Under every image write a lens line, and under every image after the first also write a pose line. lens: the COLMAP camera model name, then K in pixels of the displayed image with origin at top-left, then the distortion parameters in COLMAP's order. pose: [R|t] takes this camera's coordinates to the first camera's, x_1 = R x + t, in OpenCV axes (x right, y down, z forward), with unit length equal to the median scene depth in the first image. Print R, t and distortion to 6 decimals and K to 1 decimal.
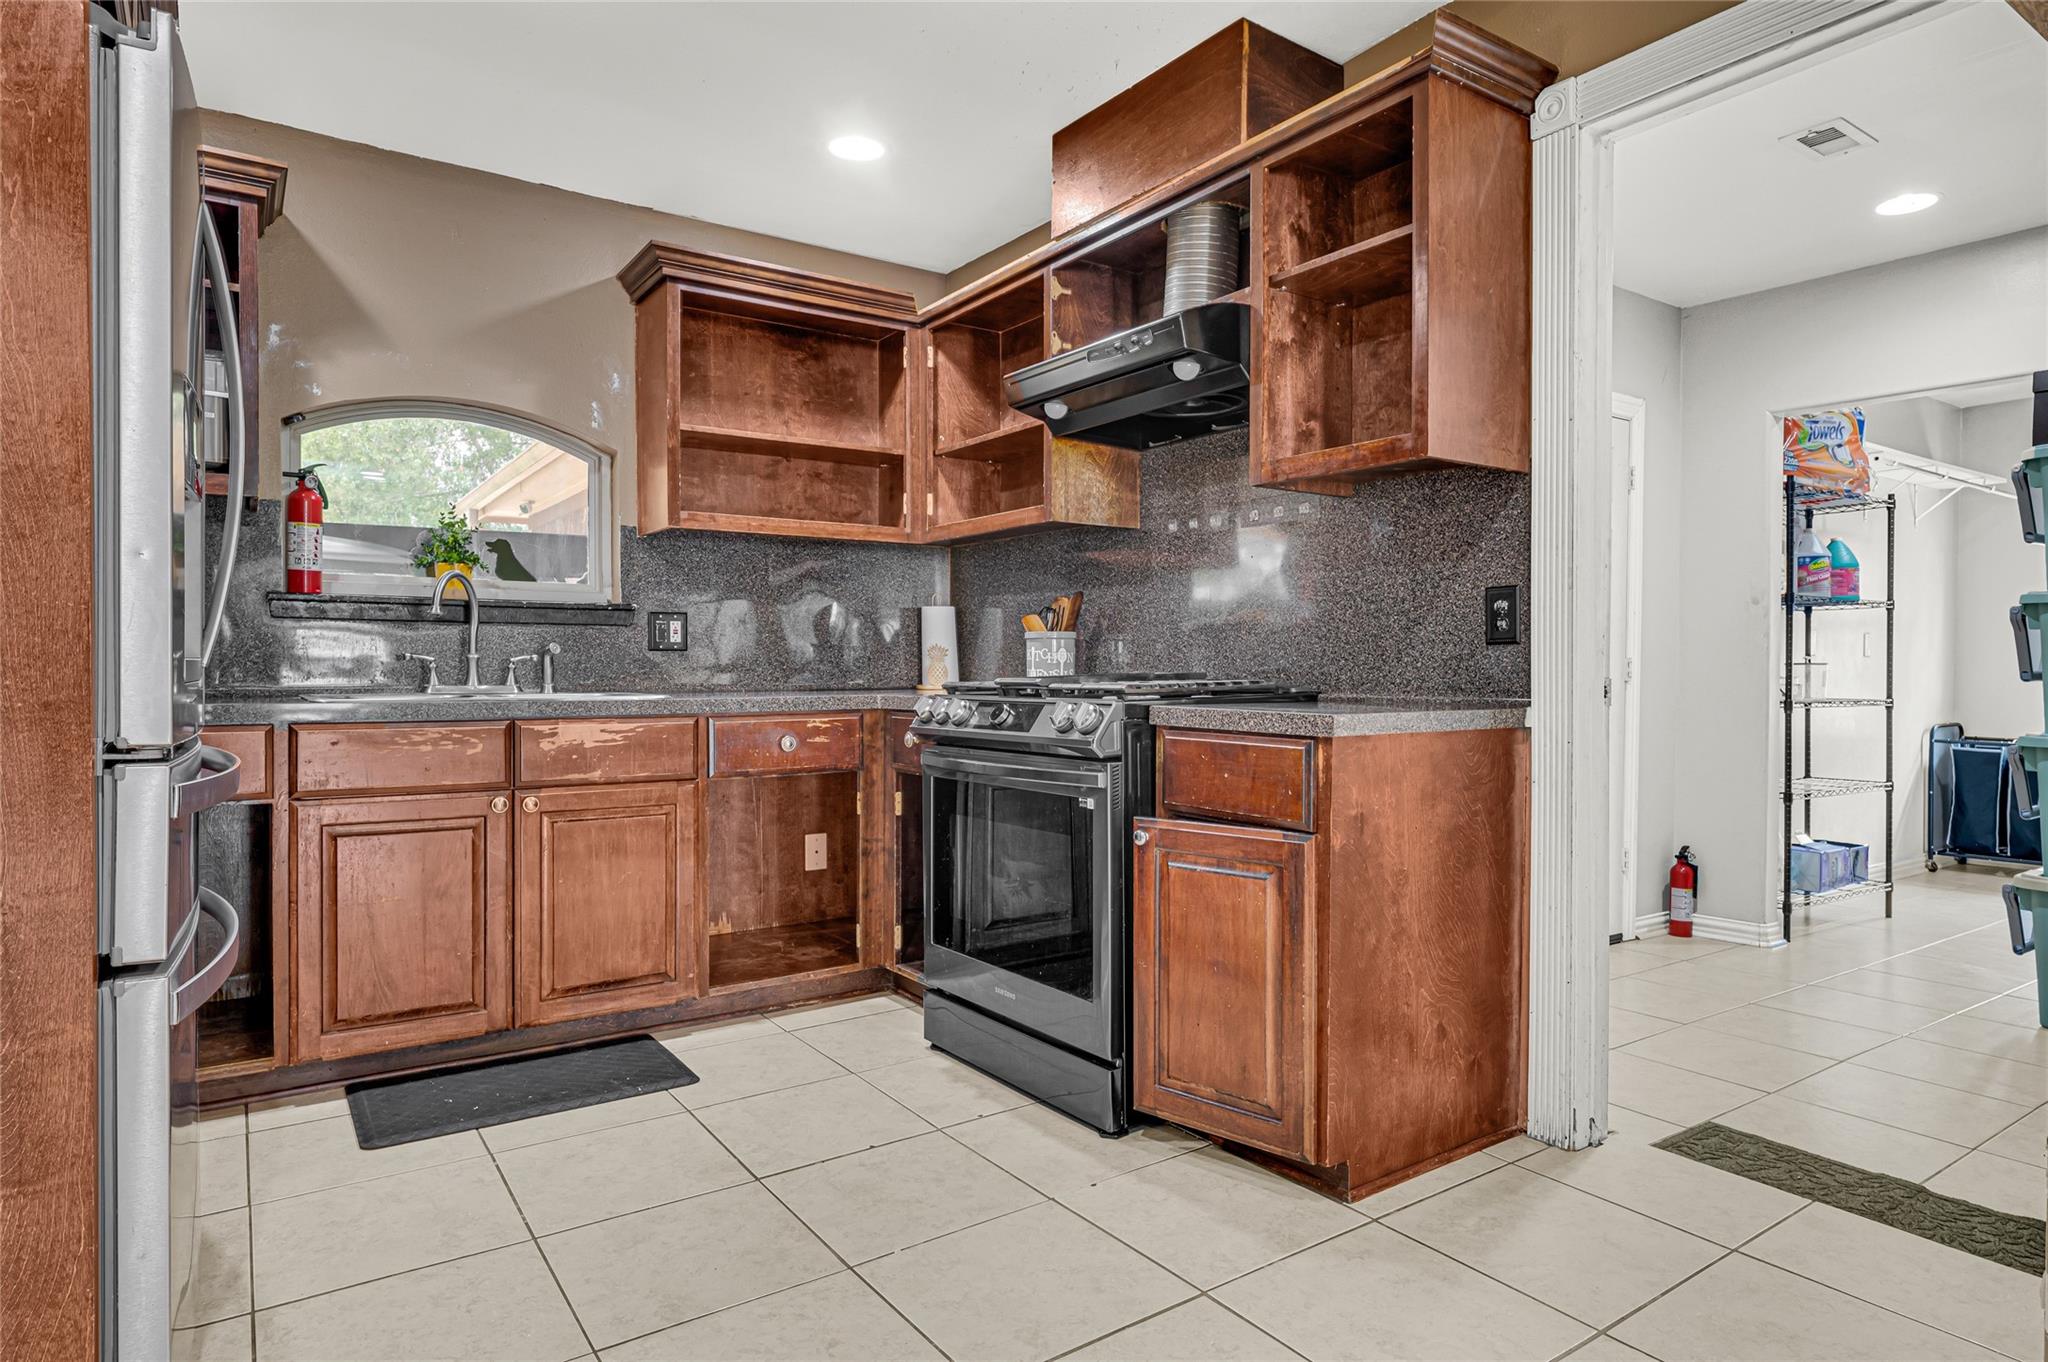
lens RADIAL K [[1146.7, 0, 1024.0], [0, 1146.7, 681.0], [0, 0, 1]] dist [0.002292, 0.001422]
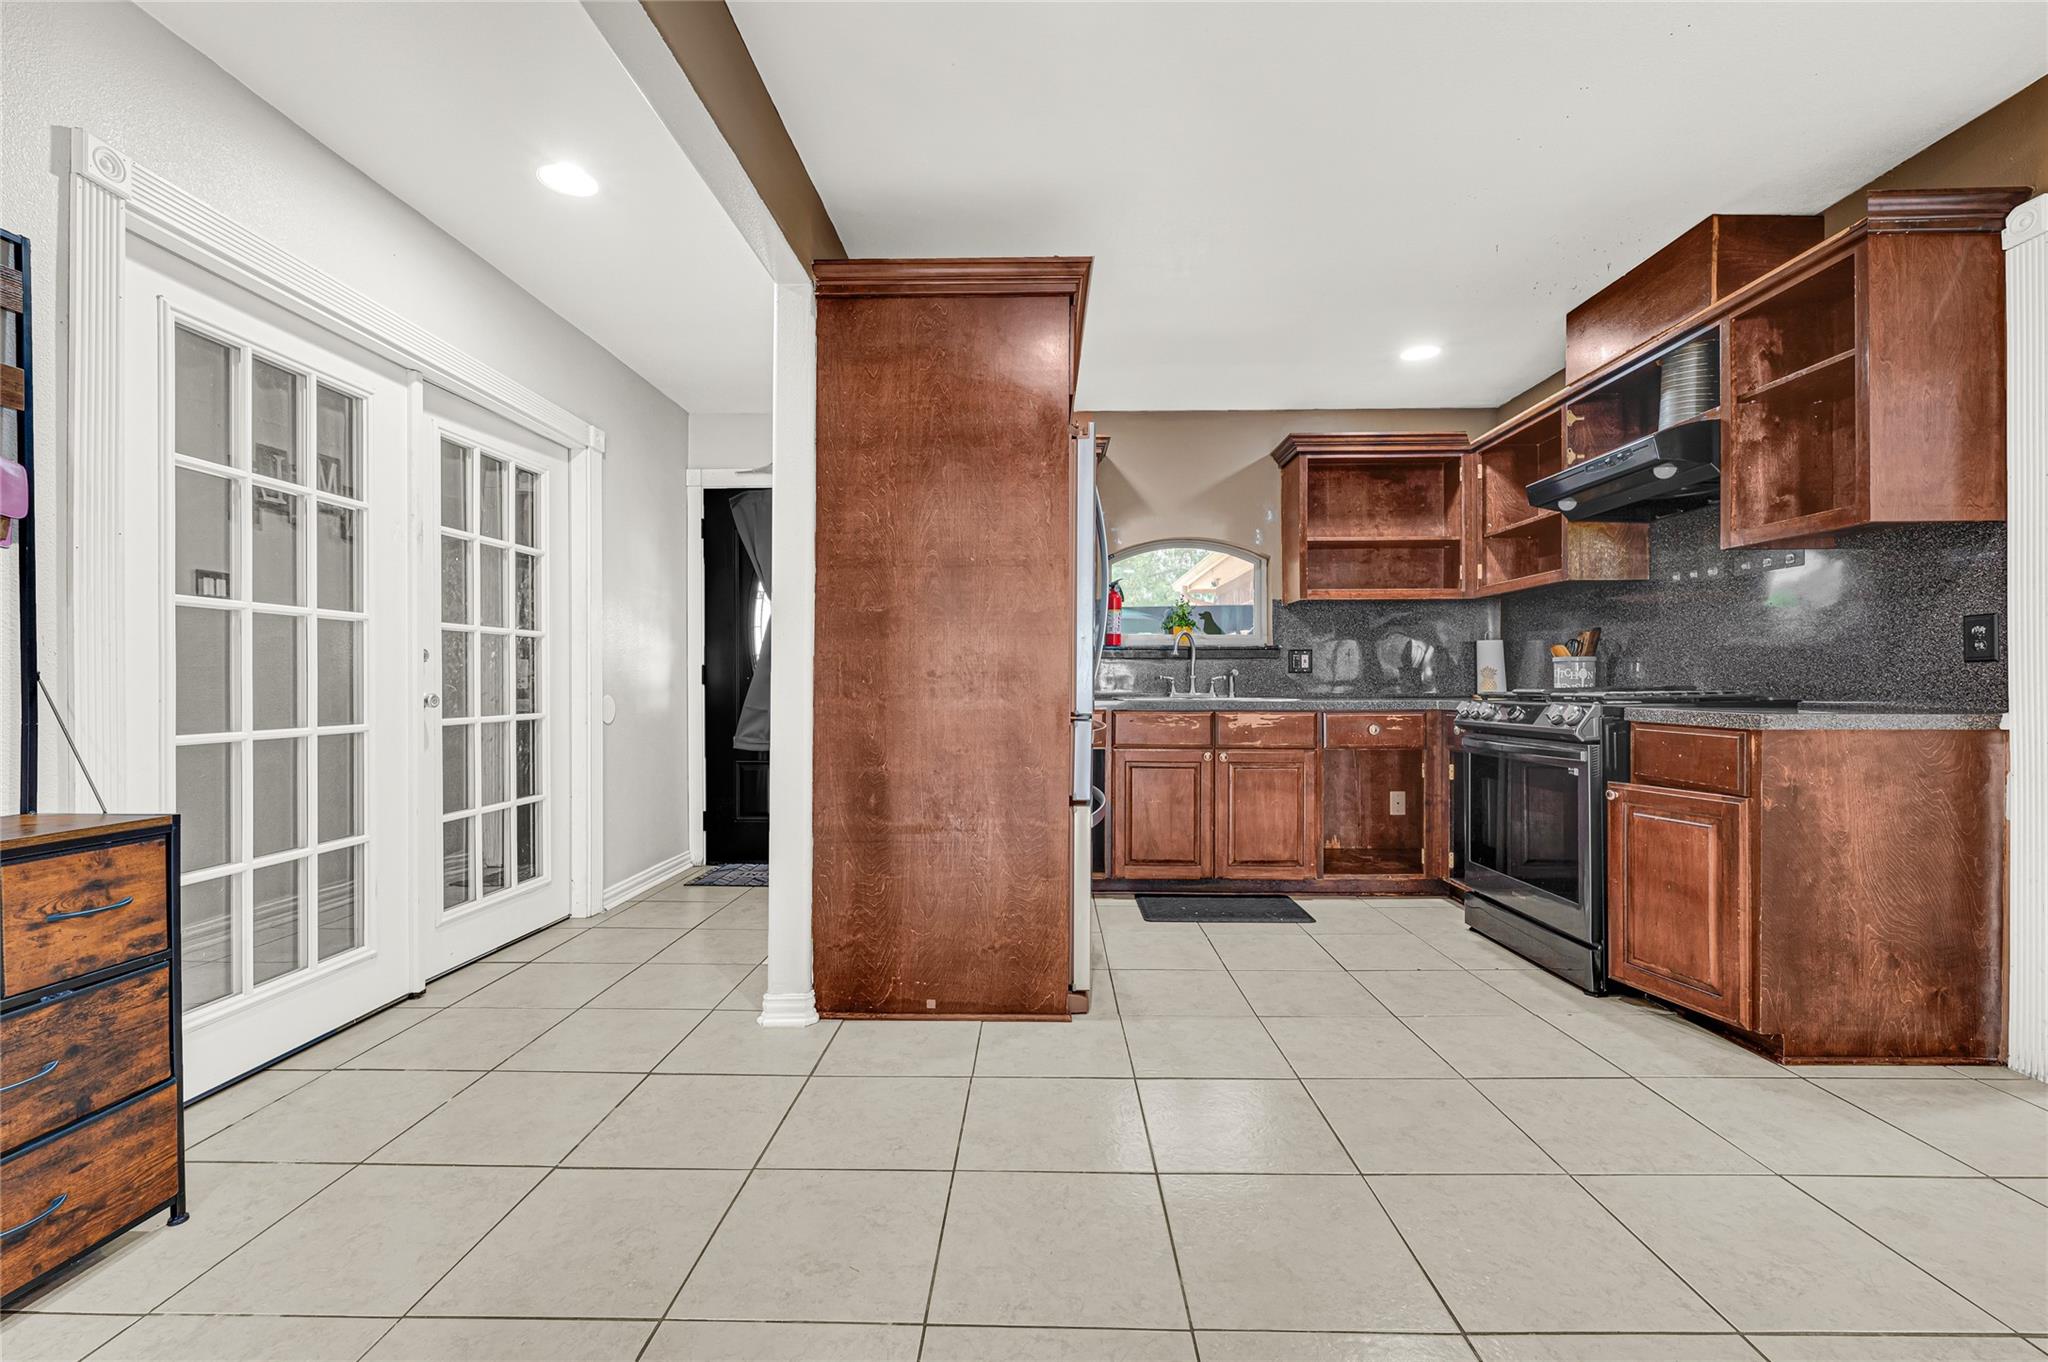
lens RADIAL K [[825.2, 0, 1024.0], [0, 825.2, 681.0], [0, 0, 1]] dist [0.000756, 0.000158]
pose [[0.806270, -0.003302, -0.591539, 0.095754], [-0.005899, 0.999890, -0.013621, 0.005168], [0.591518, 0.014471, 0.806162, -0.258312]]
